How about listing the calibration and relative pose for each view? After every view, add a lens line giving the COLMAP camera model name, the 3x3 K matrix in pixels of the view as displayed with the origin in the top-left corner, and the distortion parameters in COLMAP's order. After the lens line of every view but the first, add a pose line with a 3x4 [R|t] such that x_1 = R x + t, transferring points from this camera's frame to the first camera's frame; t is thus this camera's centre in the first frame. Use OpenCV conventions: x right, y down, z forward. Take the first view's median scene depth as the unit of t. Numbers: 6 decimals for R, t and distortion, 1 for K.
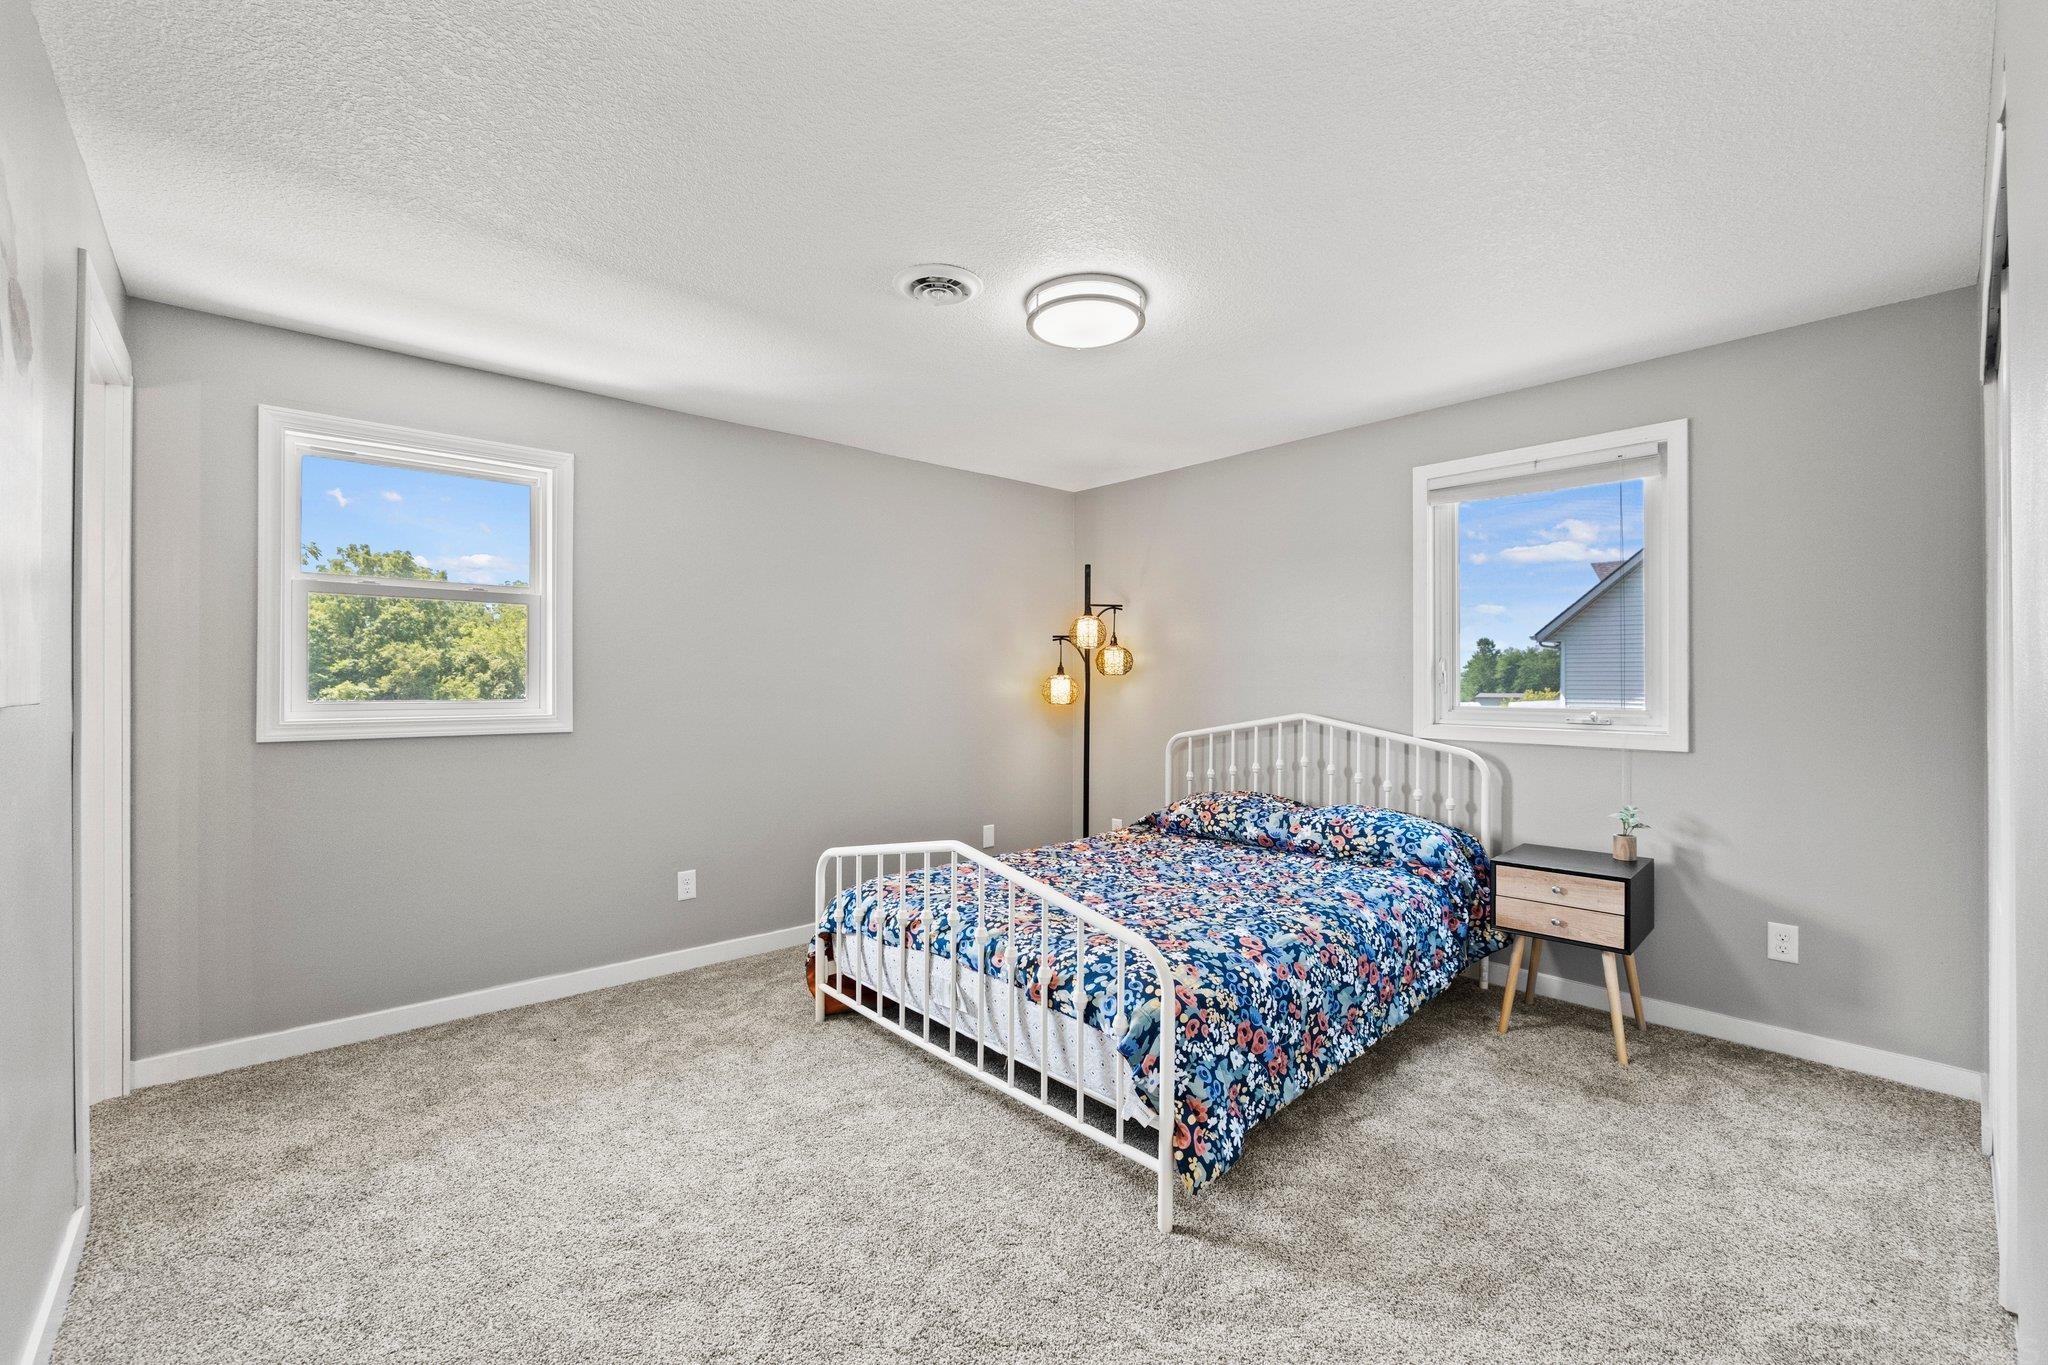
lens RADIAL K [[852.9, 0, 1008.3], [0, 852.9, 682.1], [0, 0, 1]] dist [-0.009415, 0.000058]
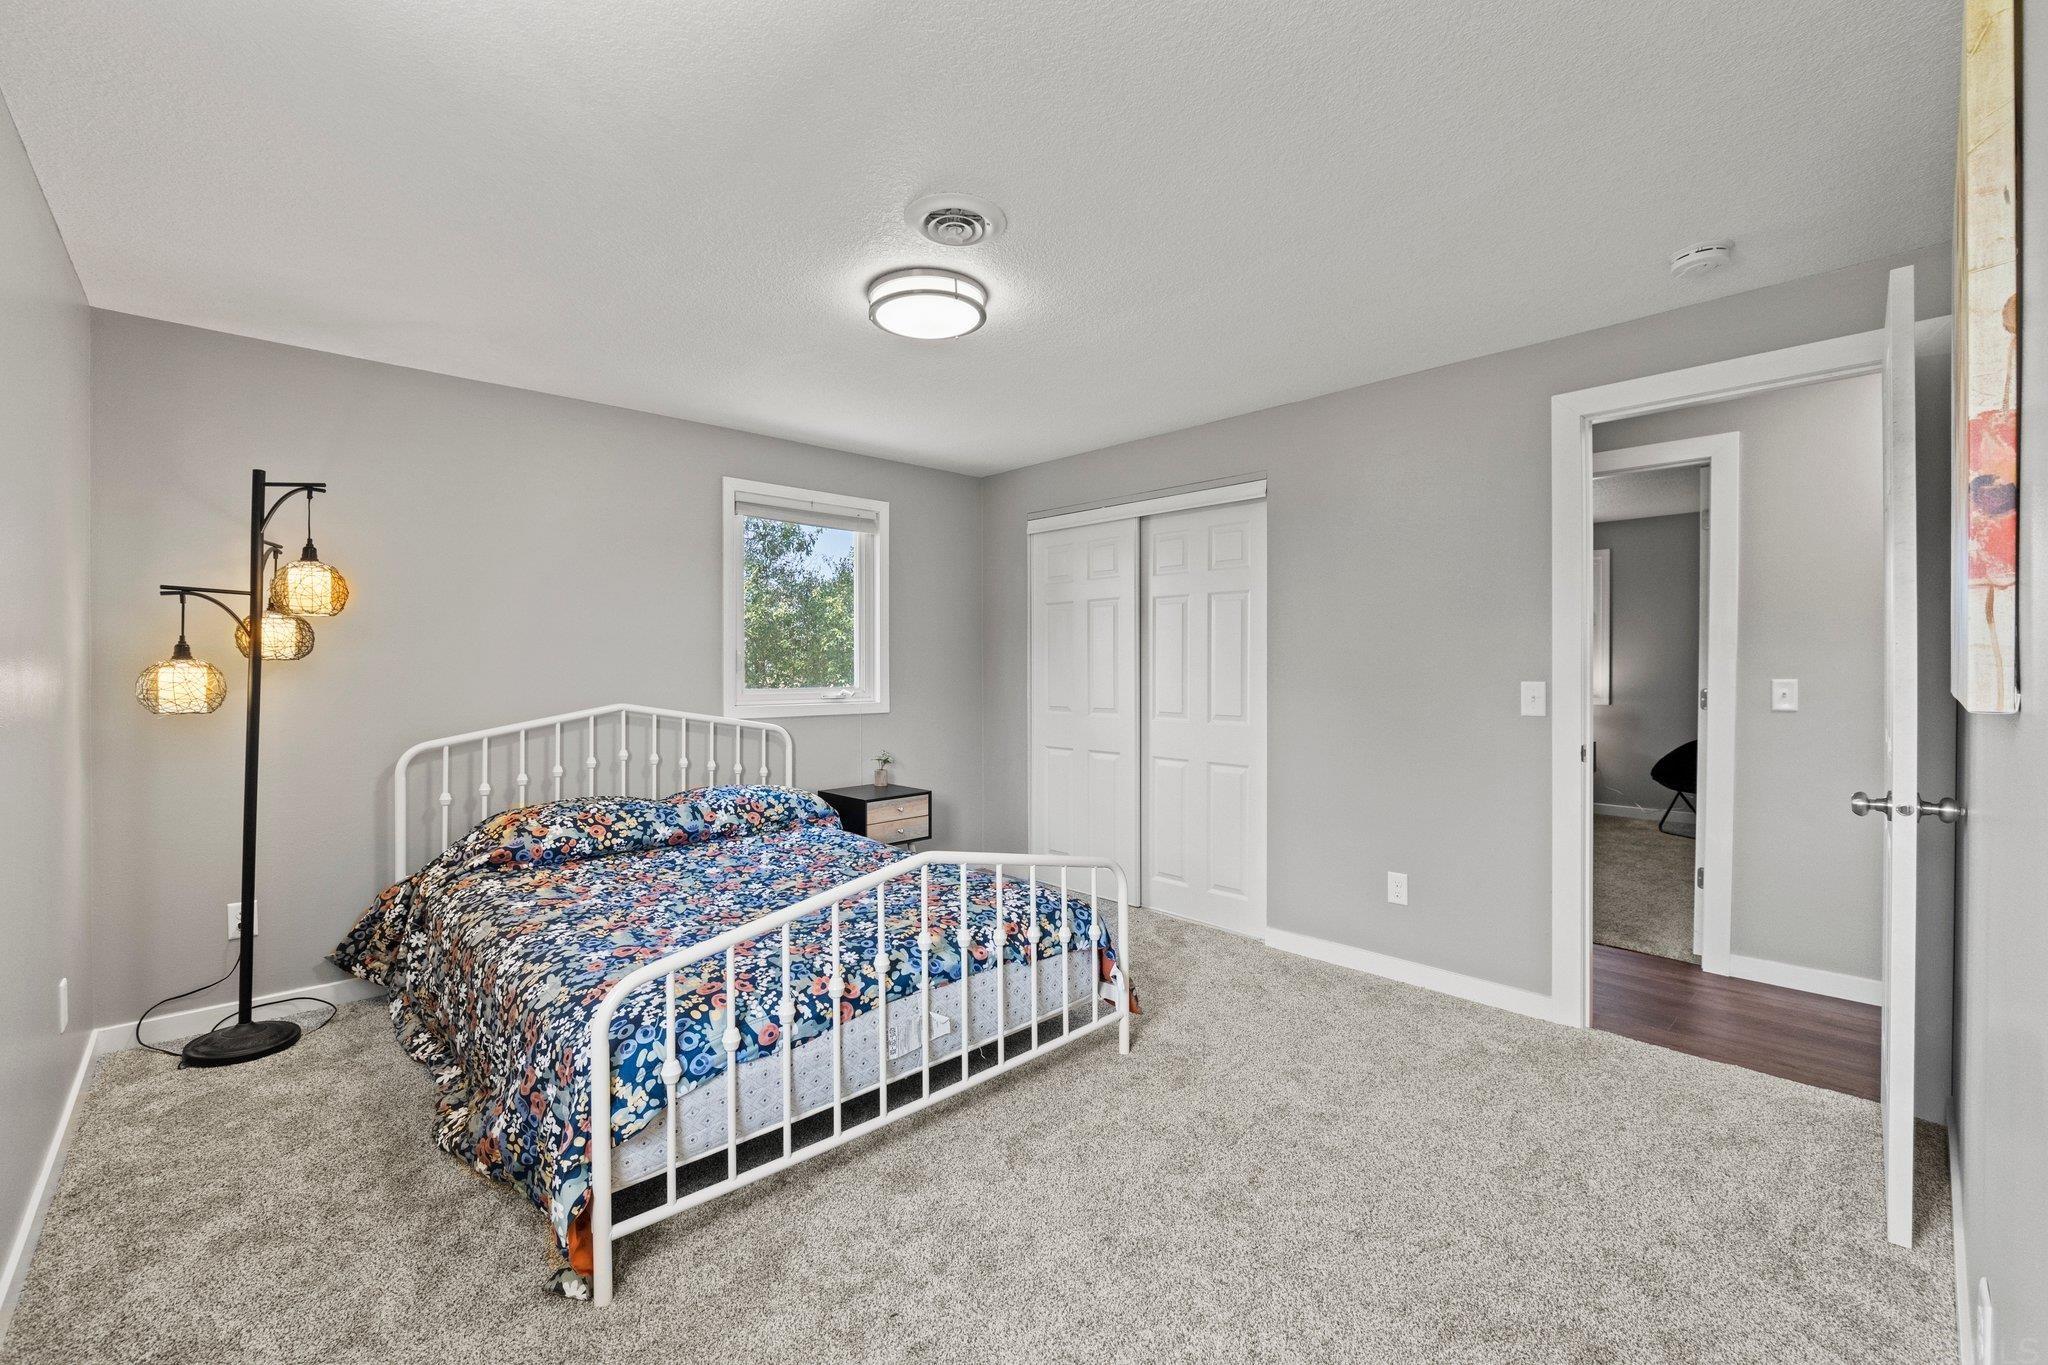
lens RADIAL K [[852.9, 0, 1015.9], [0, 852.9, 675.7], [0, 0, 1]] dist [-0.009415, 0.000058]
pose [[-0.027571, -0.008277, 0.999586, -0.661042], [0.004731, 0.999953, 0.008410, -0.000227], [-0.999609, 0.004960, -0.027531, 0.657508]]
